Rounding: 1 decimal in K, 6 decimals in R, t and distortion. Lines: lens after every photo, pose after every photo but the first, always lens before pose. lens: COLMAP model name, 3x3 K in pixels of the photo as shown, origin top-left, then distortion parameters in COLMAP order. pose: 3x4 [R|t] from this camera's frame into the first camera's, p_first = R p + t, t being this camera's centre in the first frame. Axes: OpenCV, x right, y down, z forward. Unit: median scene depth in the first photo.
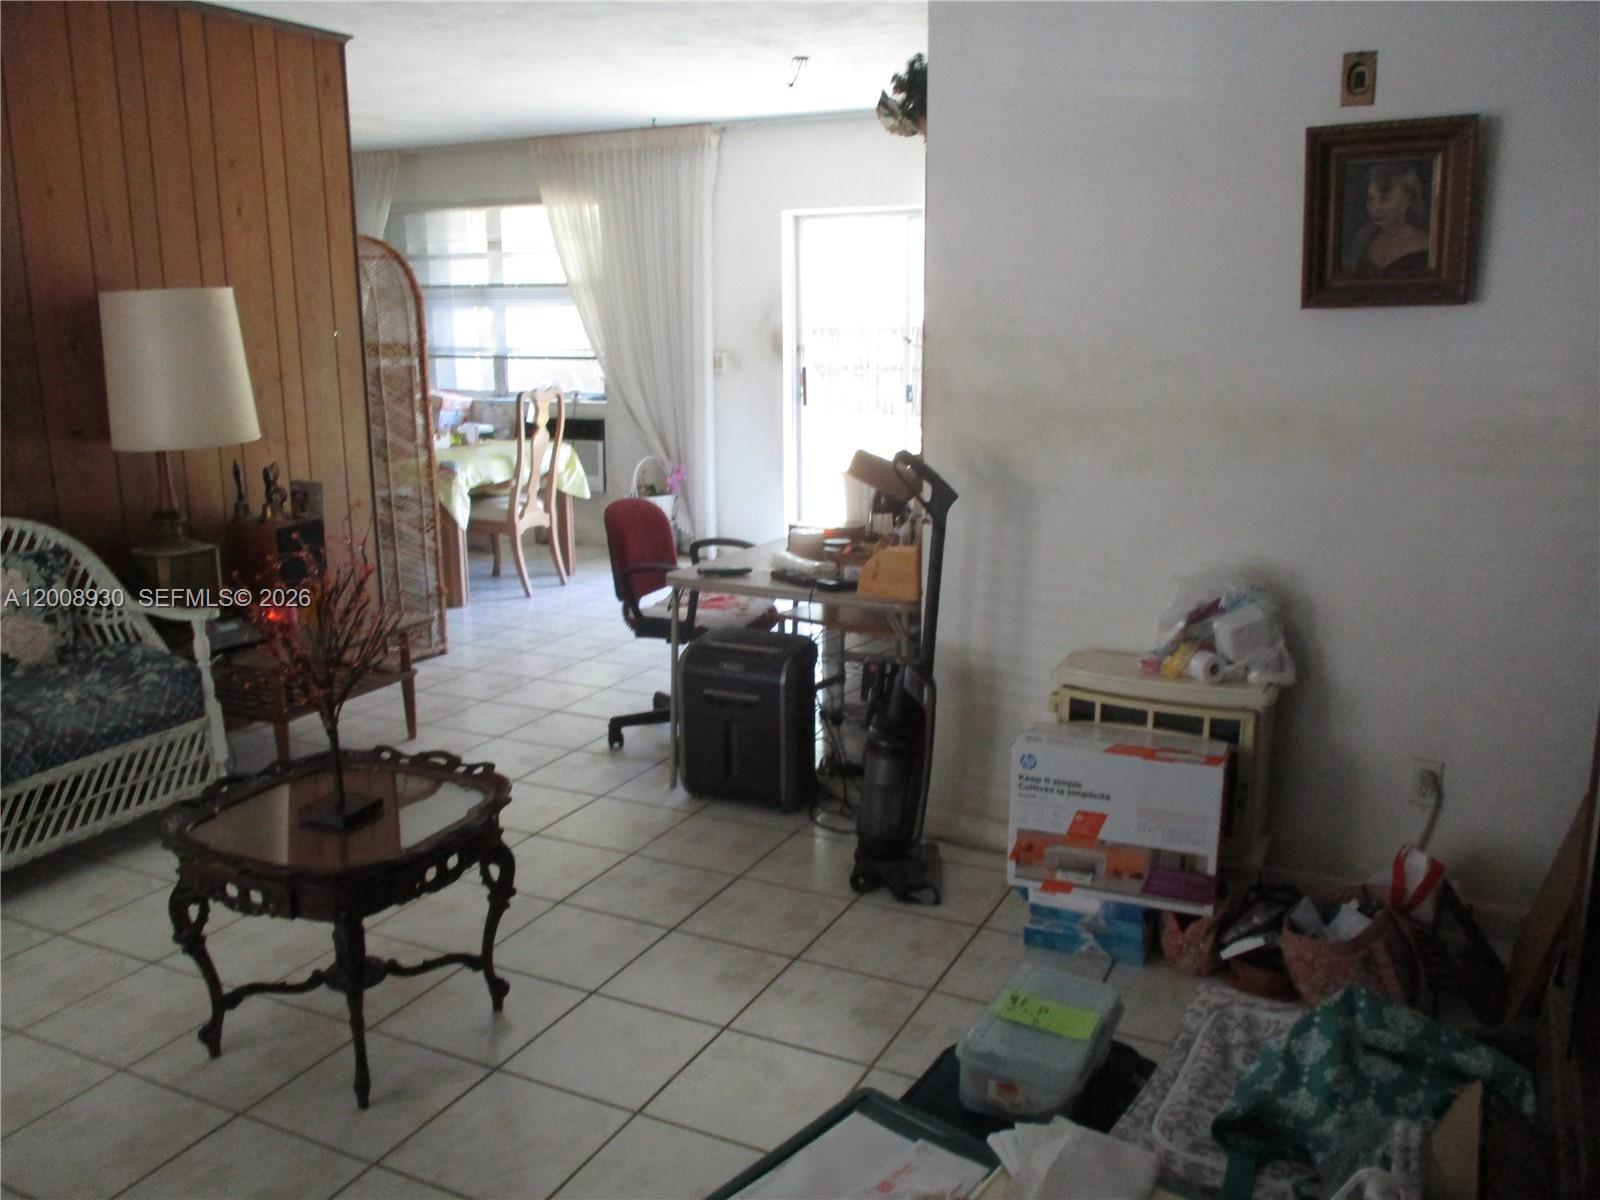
lens RADIAL K [[1335.7, 0, 798.8], [0, 1335.7, 598.1], [0, 0, 1]] dist [-0.030836, 0.016885]
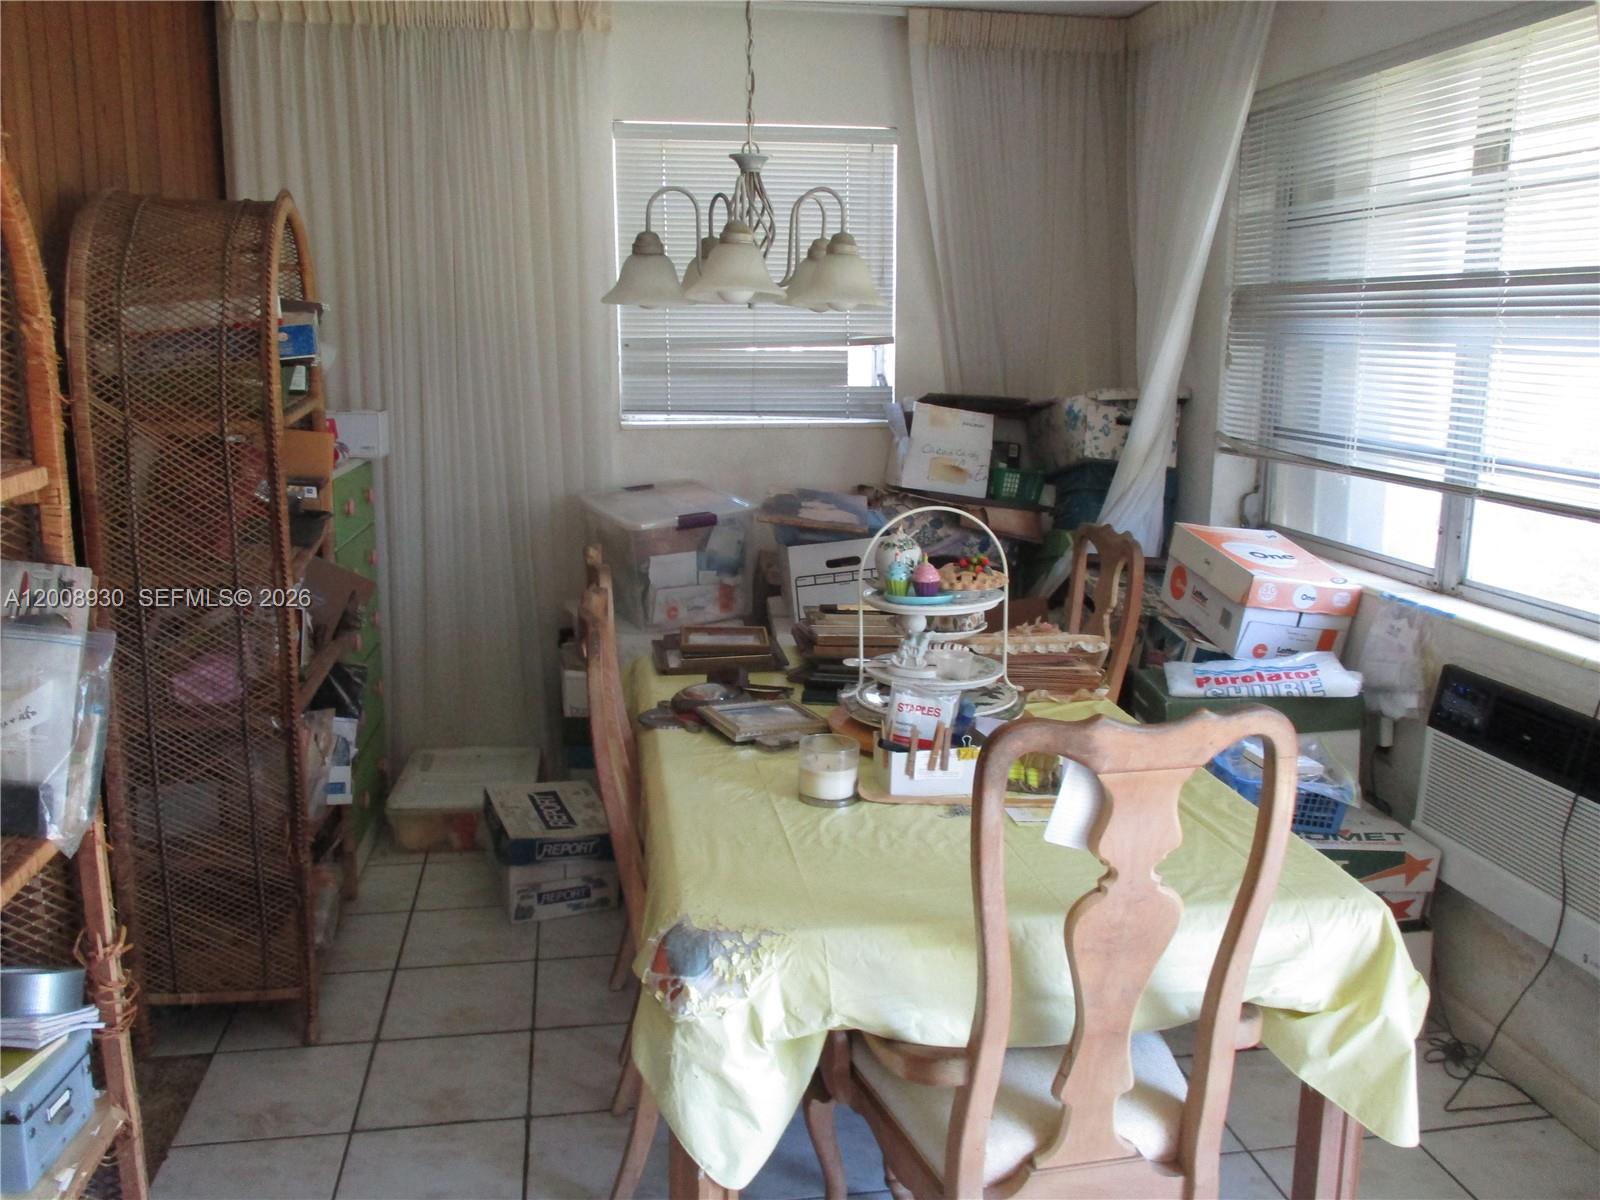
lens RADIAL K [[1335.7, 0, 797.1], [0, 1335.7, 597.1], [0, 0, 1]] dist [-0.030836, 0.016885]
pose [[0.587105, 0.168959, -0.791682, -0.044303], [-0.184366, 0.980183, 0.072464, -0.145421], [0.788236, 0.103416, 0.606621, 0.658933]]
